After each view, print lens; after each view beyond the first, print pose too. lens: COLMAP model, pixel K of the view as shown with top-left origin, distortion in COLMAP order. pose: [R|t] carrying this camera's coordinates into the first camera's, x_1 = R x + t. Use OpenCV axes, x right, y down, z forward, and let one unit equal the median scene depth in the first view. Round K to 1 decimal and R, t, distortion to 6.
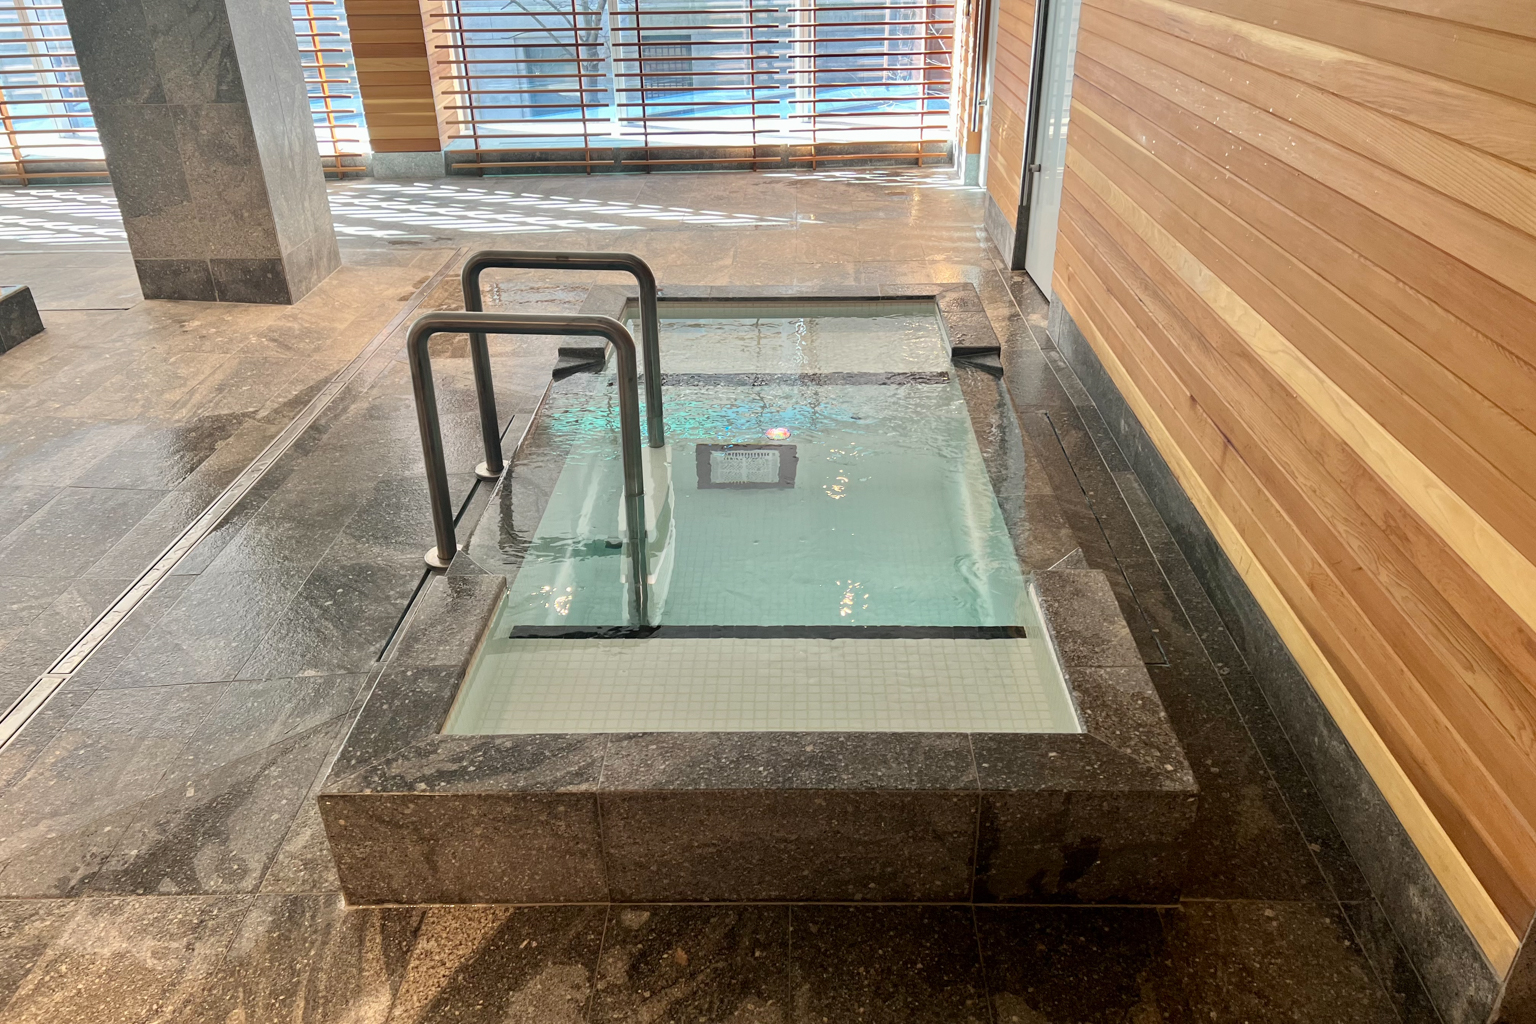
lens RADIAL K [[1162.2, 0, 767.9], [0, 1162.2, 513.7], [0, 0, 1]] dist [-0.013639, -0.005437]
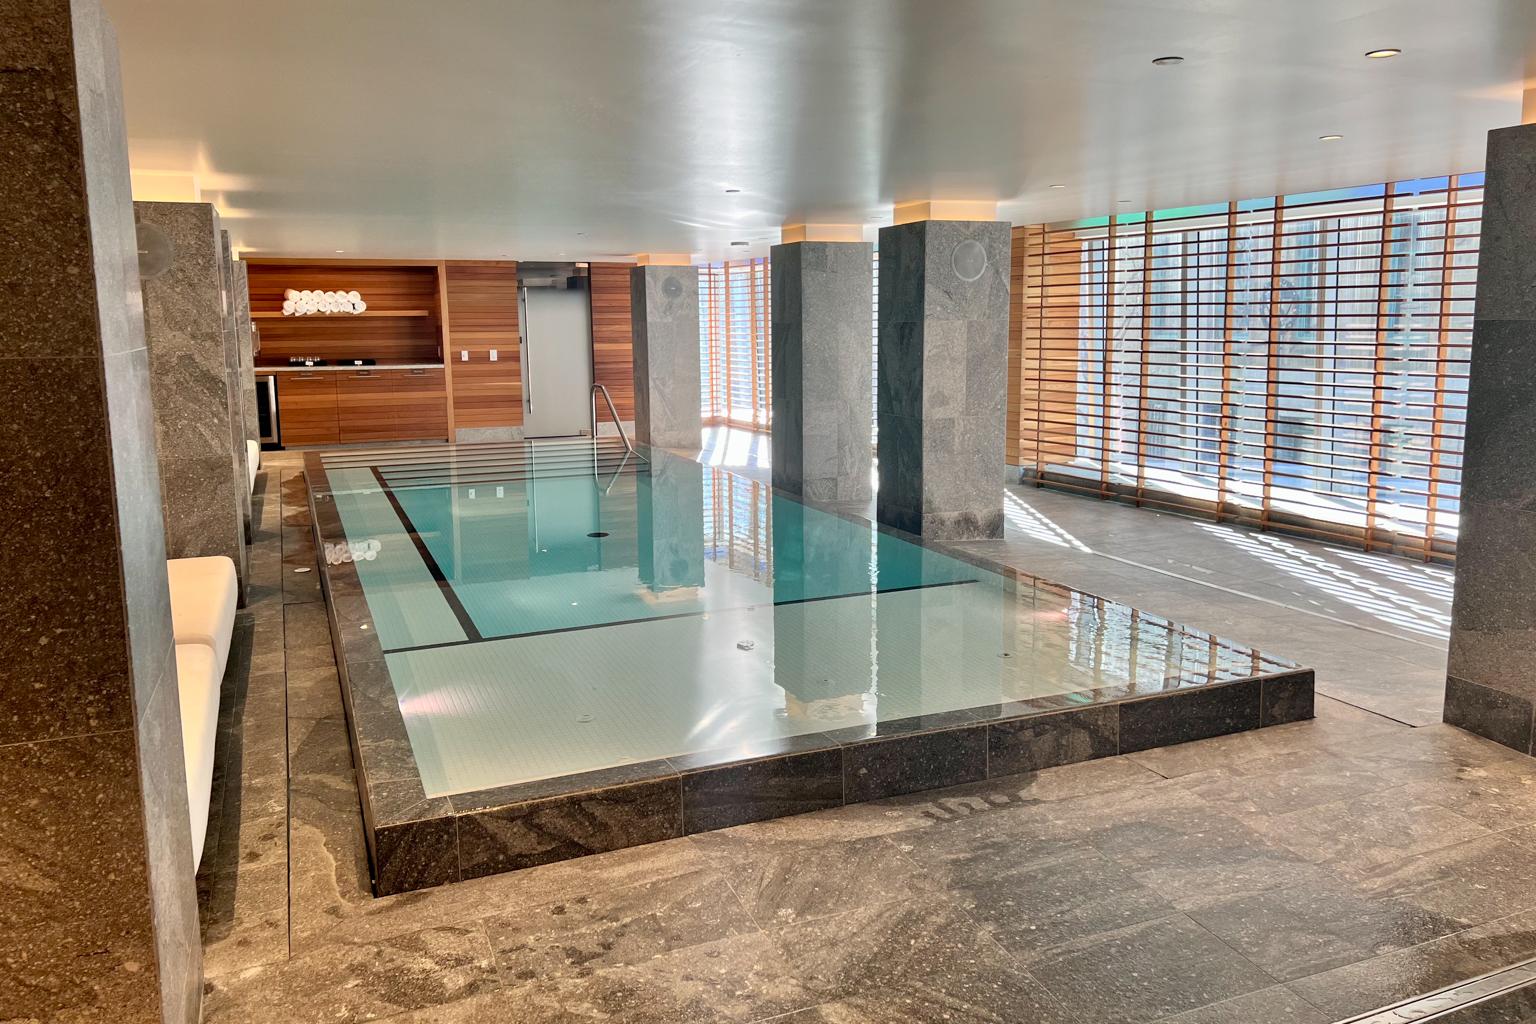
lens RADIAL K [[1162.2, 0, 769.1], [0, 1162.2, 511.4], [0, 0, 1]] dist [-0.013639, -0.005437]
pose [[0.403326, 0.155685, -0.901715, -0.016511], [-0.425038, 0.904539, -0.033942, -0.097437], [0.810353, 0.396952, 0.430996, 0.217412]]
